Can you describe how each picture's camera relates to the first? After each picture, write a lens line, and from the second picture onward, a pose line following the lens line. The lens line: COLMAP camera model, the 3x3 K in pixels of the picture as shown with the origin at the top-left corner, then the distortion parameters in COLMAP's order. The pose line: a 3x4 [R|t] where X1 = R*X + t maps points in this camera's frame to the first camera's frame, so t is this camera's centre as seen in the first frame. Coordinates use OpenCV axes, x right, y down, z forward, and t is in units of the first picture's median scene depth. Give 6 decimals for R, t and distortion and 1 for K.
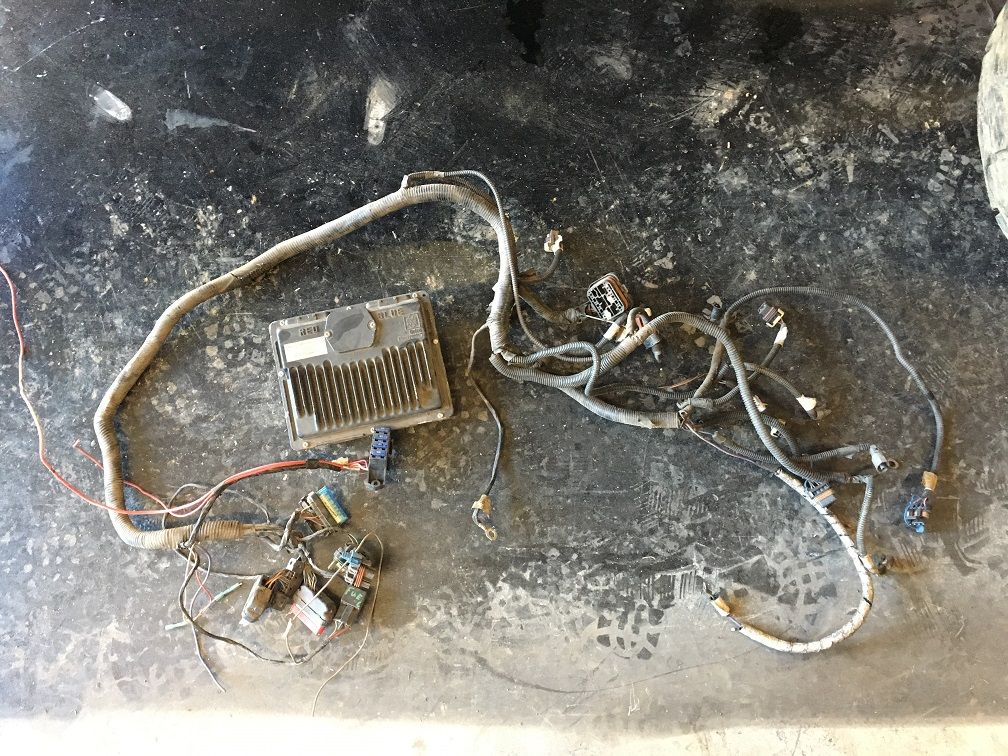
lens RADIAL K [[847.8, 0, 504.4], [0, 847.8, 377.0], [0, 0, 1]] dist [0.012684, -0.019111]
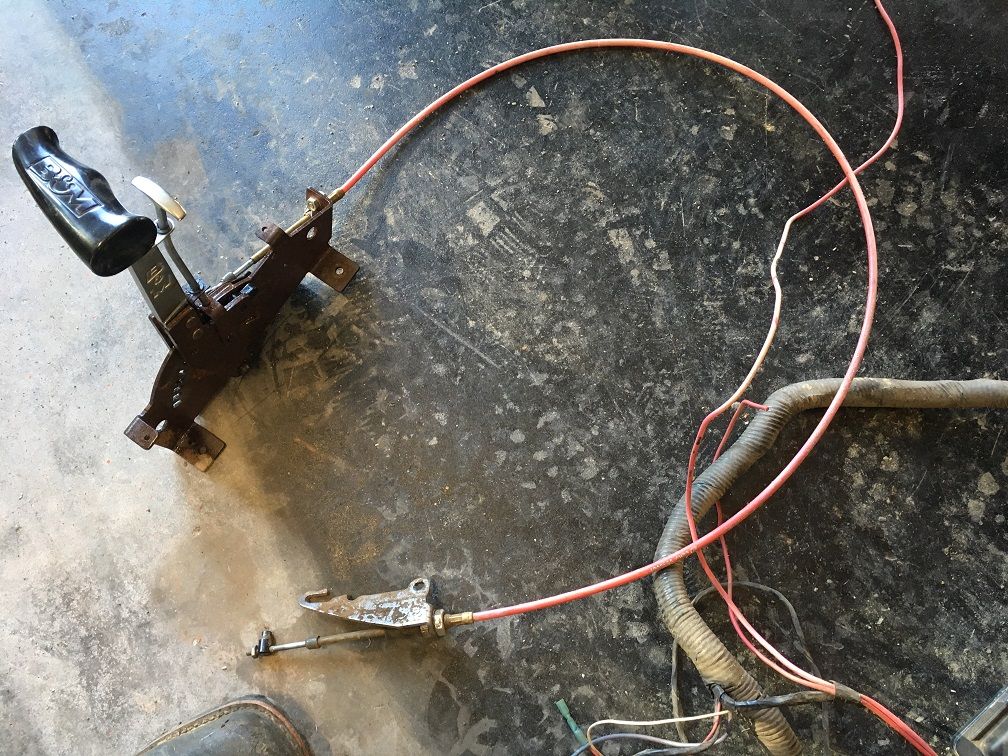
lens RADIAL K [[847.8, 0, 503.2], [0, 847.8, 378.5], [0, 0, 1]] dist [0.012684, -0.019111]
pose [[0.486058, 0.832718, -0.265195, -0.413934], [-0.830401, 0.534644, 0.156808, 0.108485], [0.272362, 0.144001, 0.951358, 0.383212]]
